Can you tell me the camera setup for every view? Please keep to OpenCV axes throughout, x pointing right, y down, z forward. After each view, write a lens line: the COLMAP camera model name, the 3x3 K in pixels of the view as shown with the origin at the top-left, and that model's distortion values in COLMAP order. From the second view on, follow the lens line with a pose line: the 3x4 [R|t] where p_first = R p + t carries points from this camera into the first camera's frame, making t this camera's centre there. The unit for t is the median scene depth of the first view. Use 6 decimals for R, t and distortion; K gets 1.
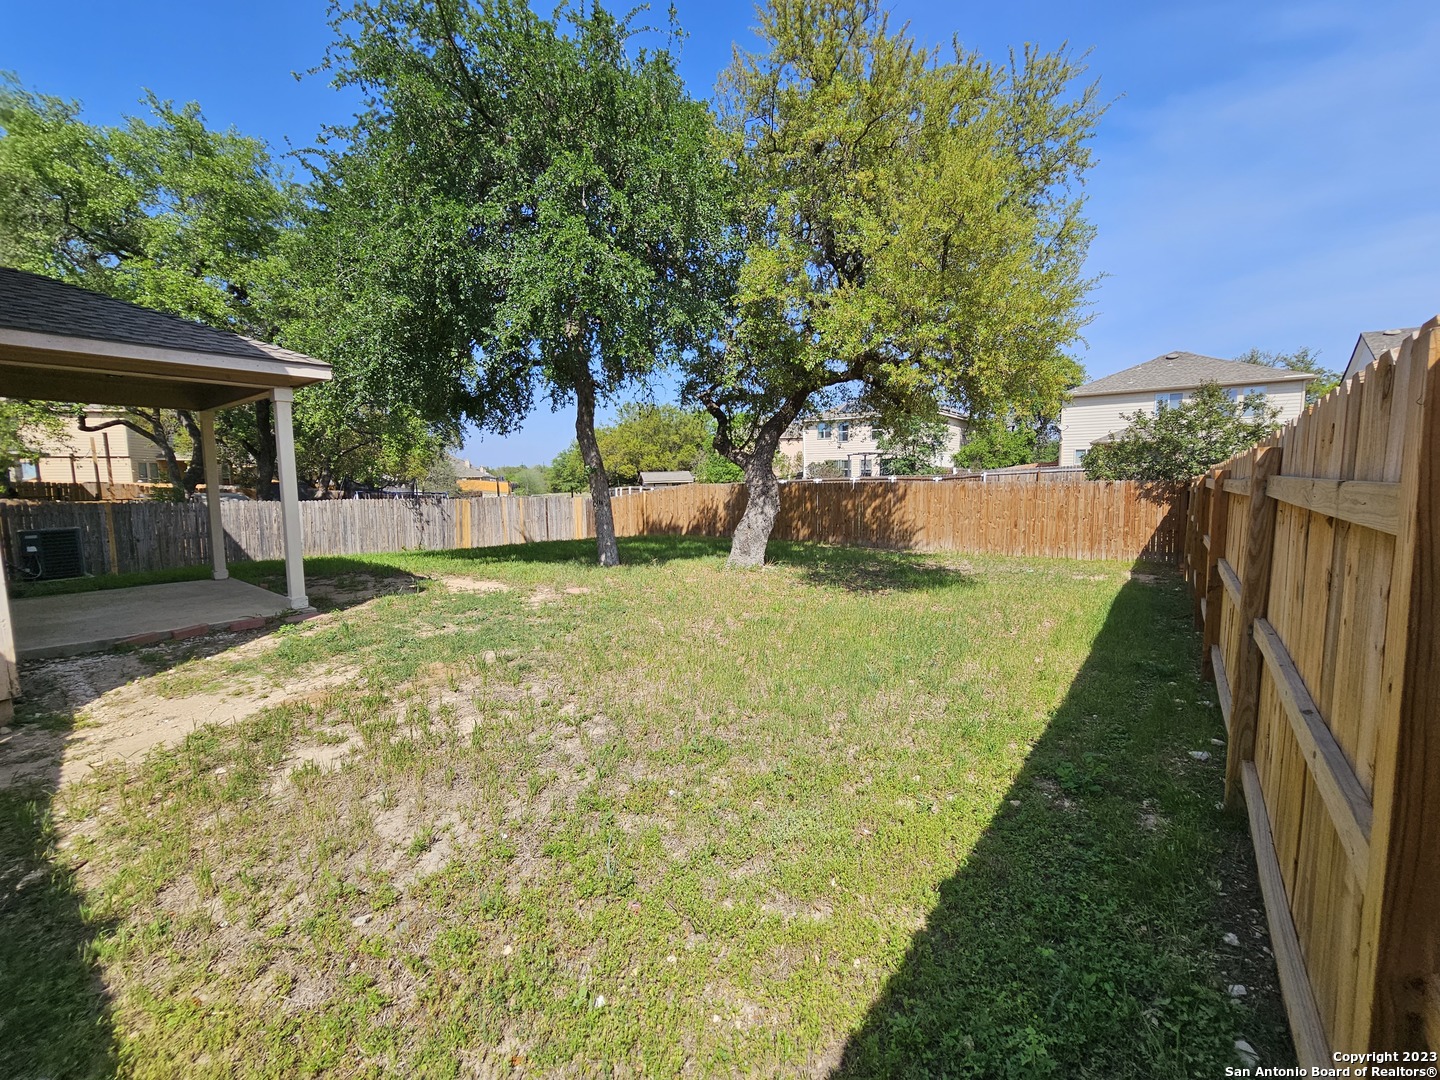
lens RADIAL K [[594.9, 0, 725.3], [0, 594.9, 536.1], [0, 0, 1]] dist [-0.002617, 0.000305]
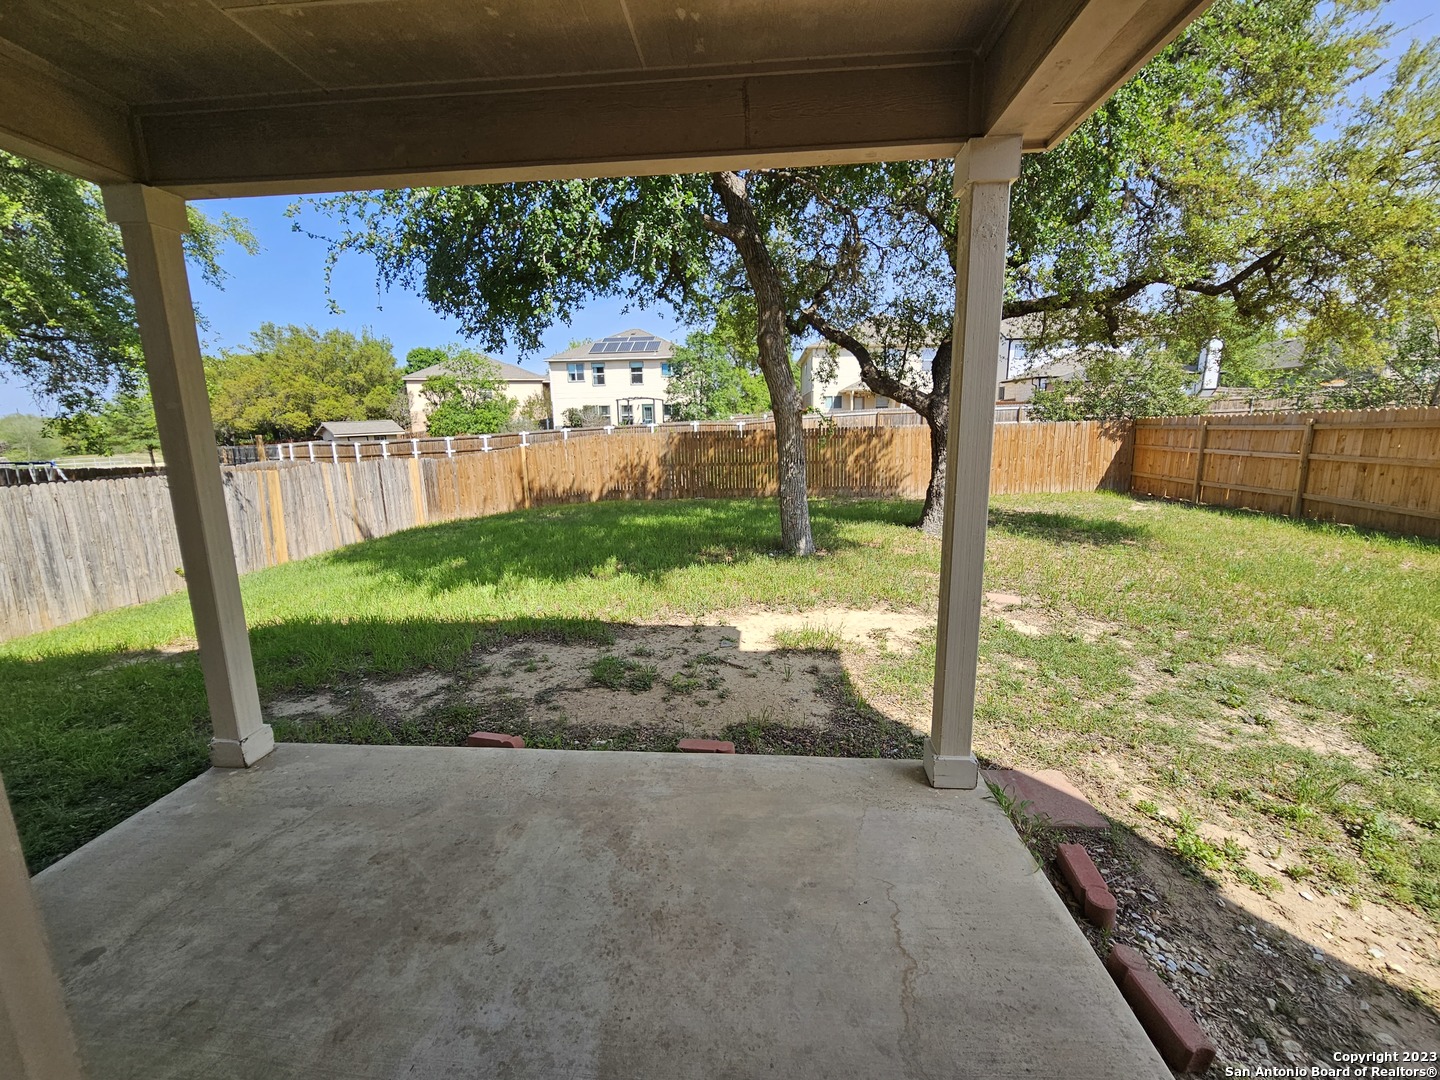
lens RADIAL K [[594.9, 0, 719.1], [0, 594.9, 538.8], [0, 0, 1]] dist [-0.002617, 0.000305]
pose [[0.835996, -0.117822, 0.535938, -0.373601], [0.068959, 0.991492, 0.110405, -0.029383], [-0.544386, -0.055340, 0.837007, 0.277342]]
